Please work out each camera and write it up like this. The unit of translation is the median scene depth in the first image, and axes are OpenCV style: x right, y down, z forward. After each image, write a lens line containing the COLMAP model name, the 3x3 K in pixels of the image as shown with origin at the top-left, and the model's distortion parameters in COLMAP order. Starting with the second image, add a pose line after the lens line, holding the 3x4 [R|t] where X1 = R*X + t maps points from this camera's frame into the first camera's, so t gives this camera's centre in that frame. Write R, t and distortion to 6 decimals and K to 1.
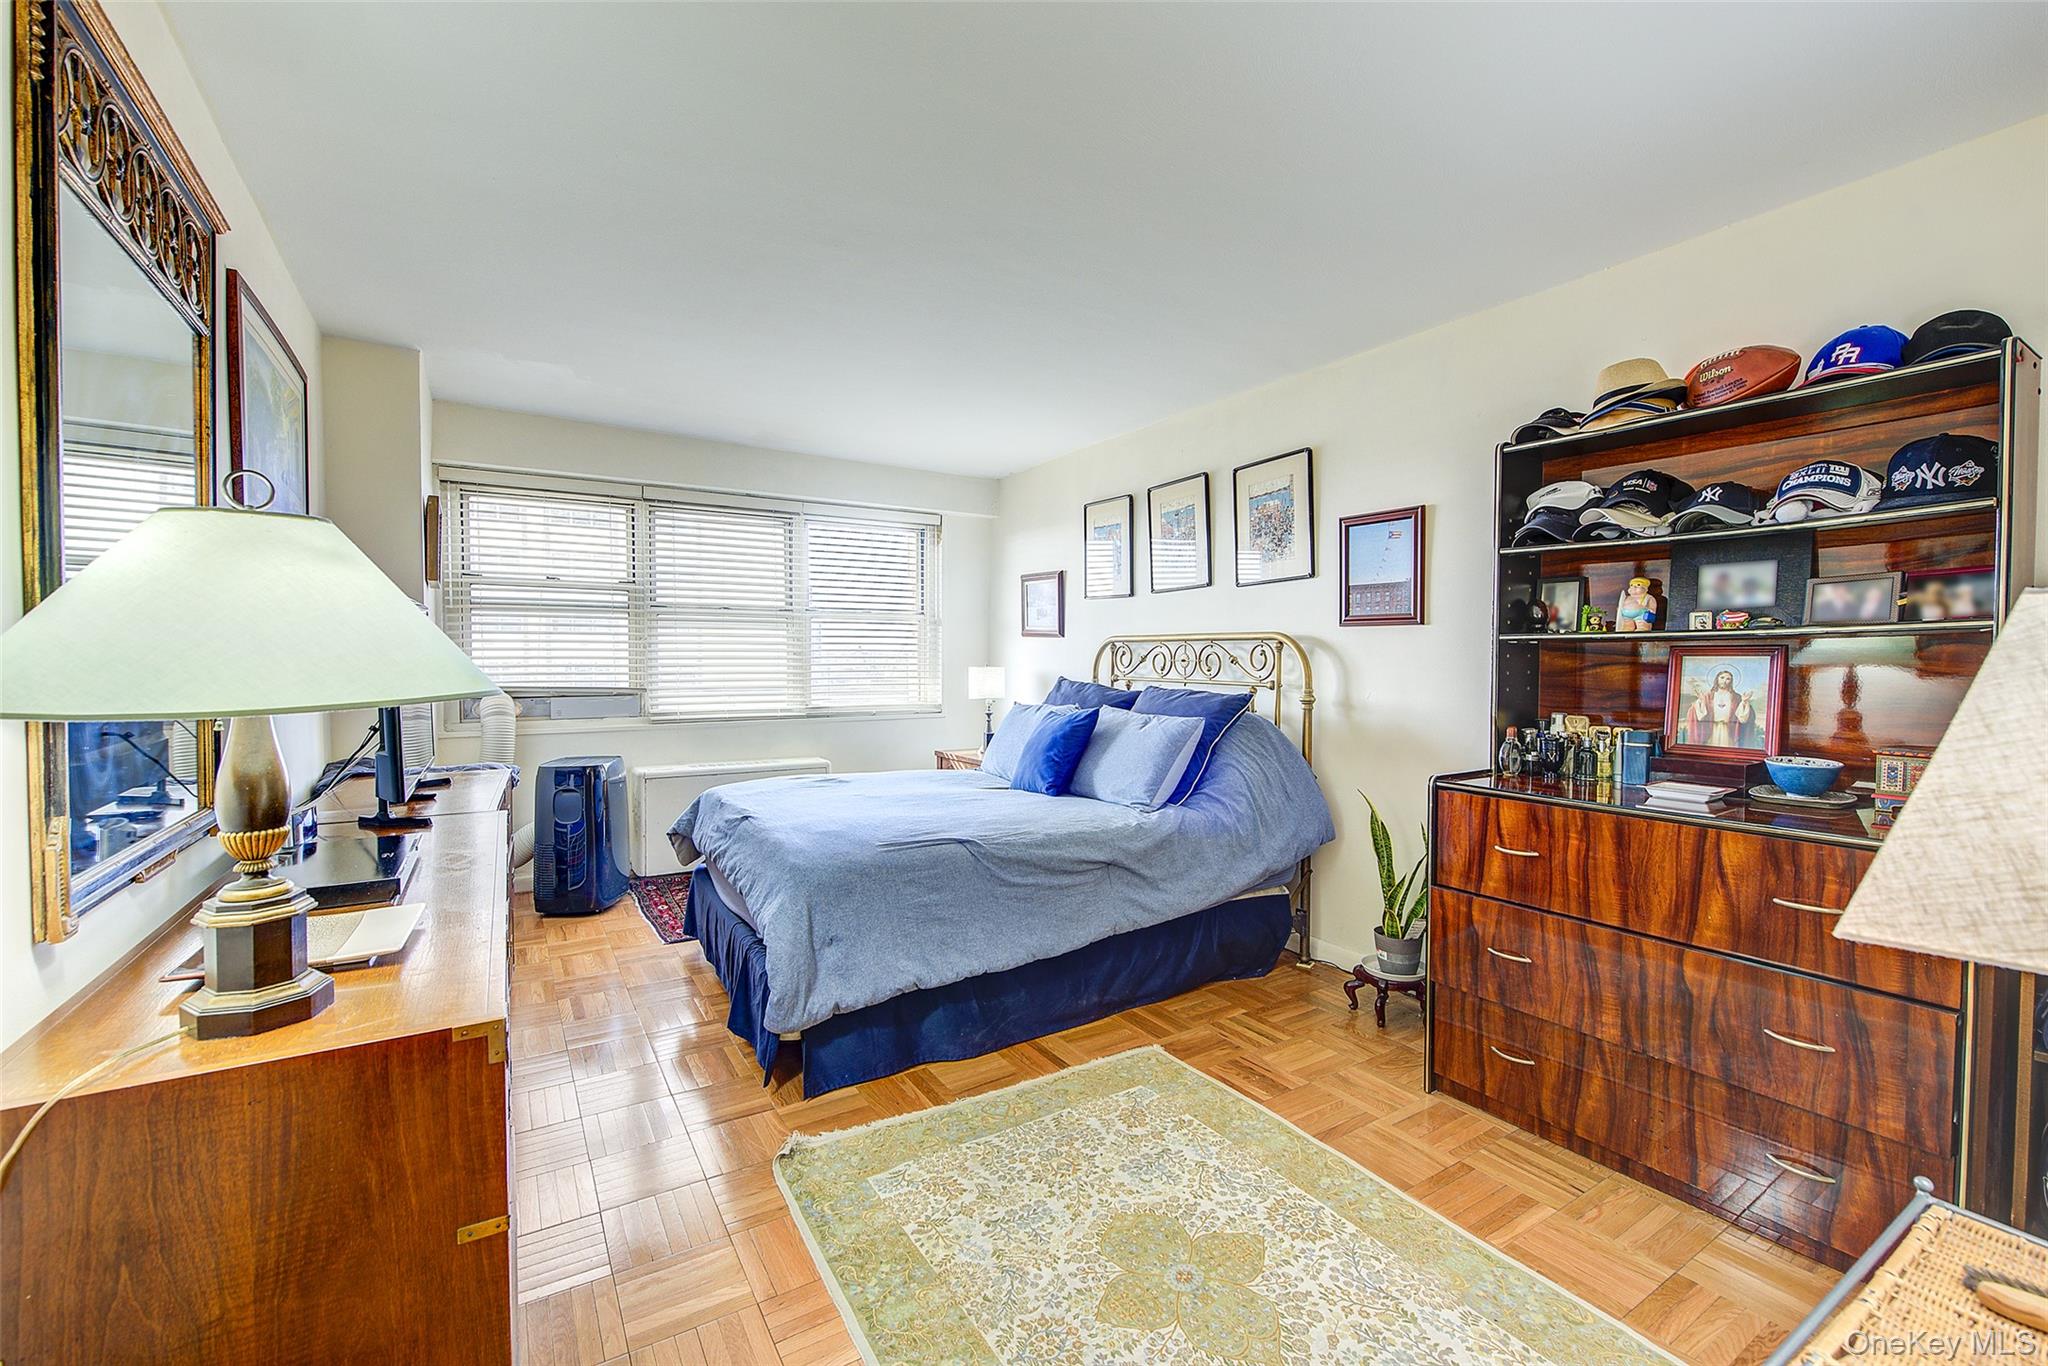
lens RADIAL K [[851.3, 0, 1024.0], [0, 851.3, 683.0], [0, 0, 1]] dist [0.000448, 0.000043]
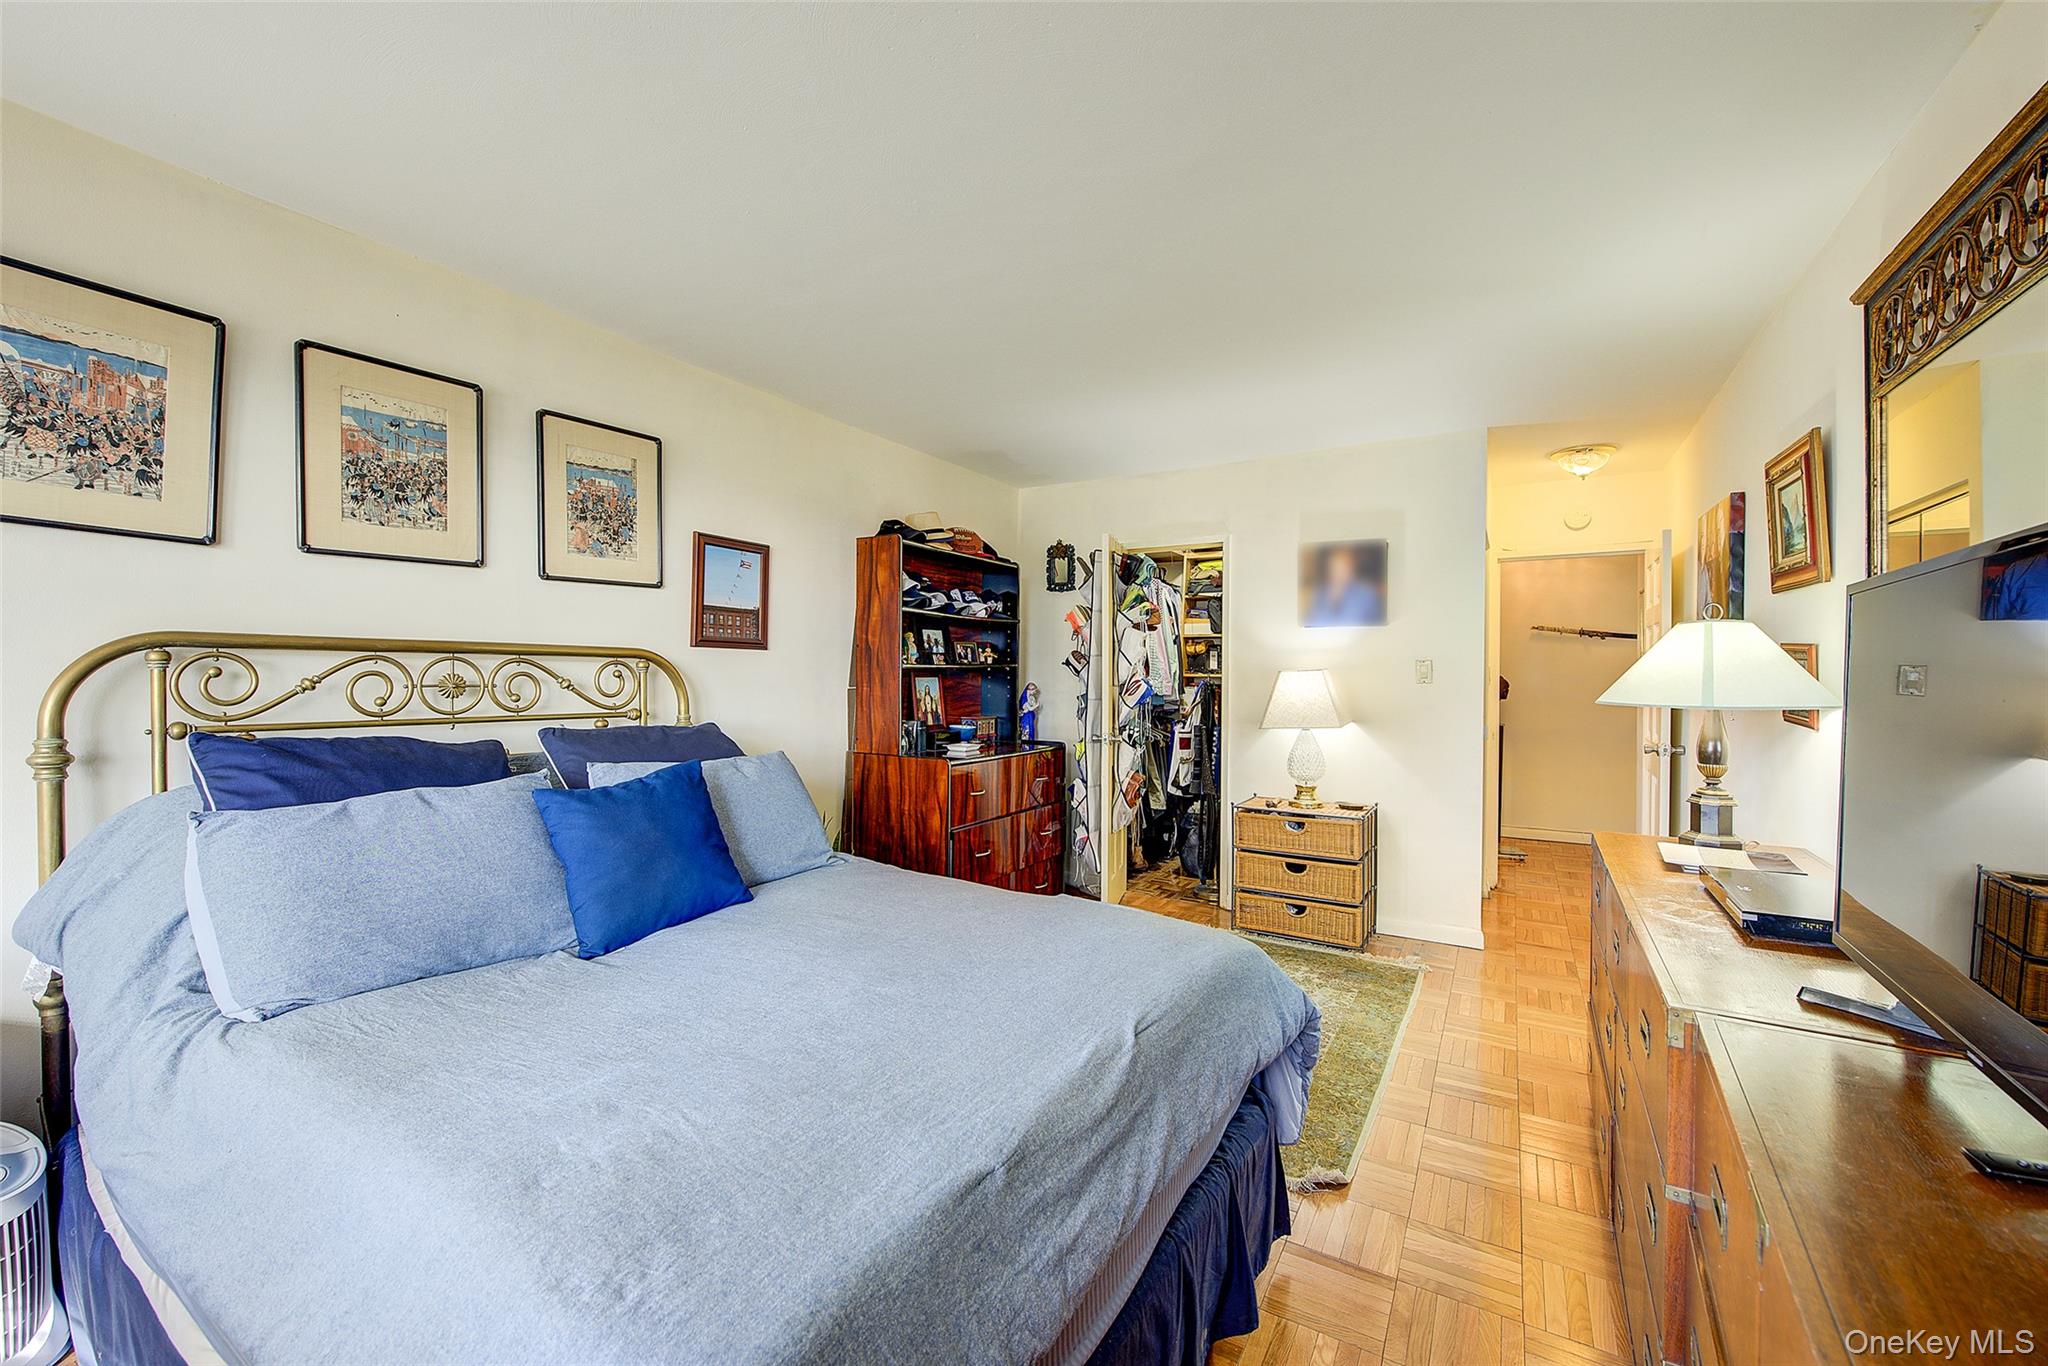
lens RADIAL K [[821.9, 0, 1024.0], [0, 821.9, 683.0], [0, 0, 1]] dist [0.000113, -0.000006]
pose [[-0.460803, -0.013931, 0.887393, -0.607767], [0.022404, 0.999376, 0.027322, -0.042976], [-0.887220, 0.032471, -0.460203, 1.099520]]
